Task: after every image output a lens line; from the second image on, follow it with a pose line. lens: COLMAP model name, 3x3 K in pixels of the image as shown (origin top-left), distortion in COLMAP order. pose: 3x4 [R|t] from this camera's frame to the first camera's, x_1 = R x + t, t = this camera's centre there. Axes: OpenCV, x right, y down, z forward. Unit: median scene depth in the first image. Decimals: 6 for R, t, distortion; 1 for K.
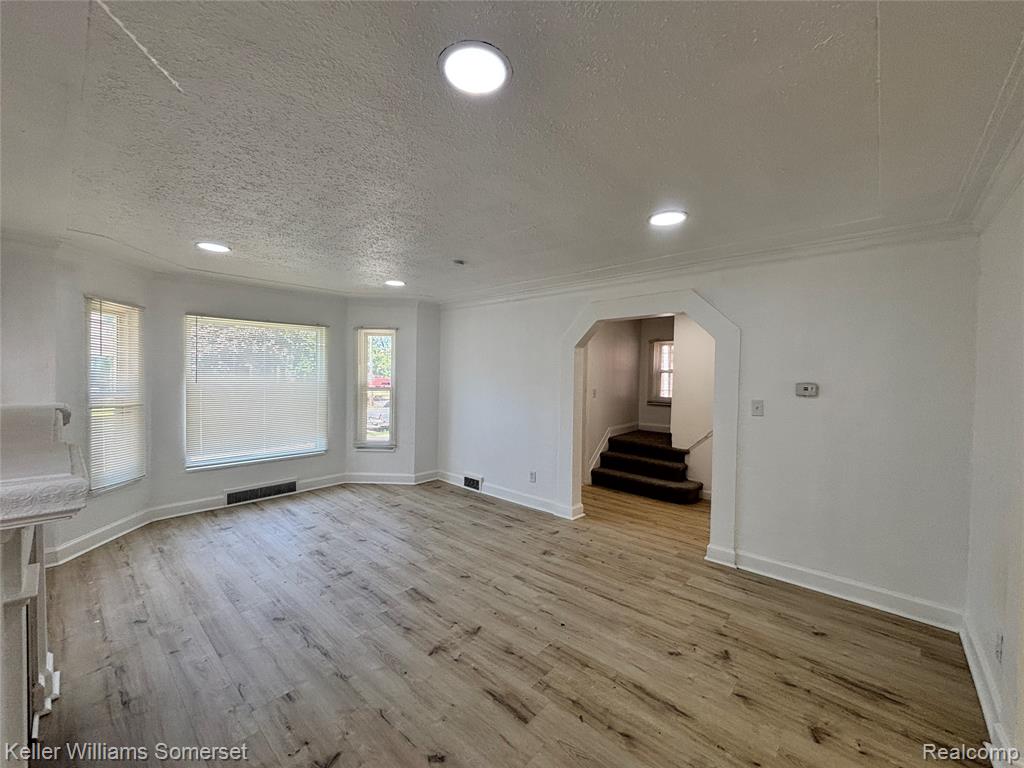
lens RADIAL K [[415.3, 0, 511.3], [0, 415.3, 382.8], [0, 0, 1]] dist [-0.000394, 0.004792]
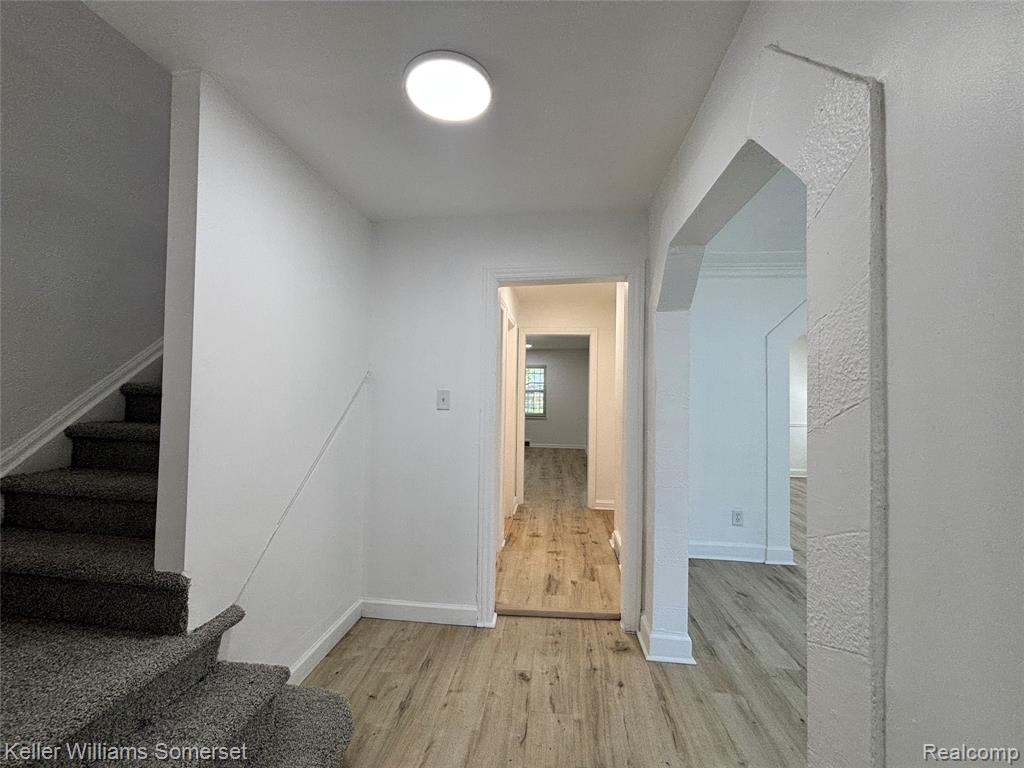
lens RADIAL K [[415.3, 0, 511.3], [0, 415.3, 382.8], [0, 0, 1]] dist [-0.000394, 0.004792]
pose [[-0.585480, -0.002506, 0.810683, 0.121309], [-0.006415, 0.999978, -0.001542, 0.011948], [-0.810661, -0.006104, -0.585484, 1.503438]]
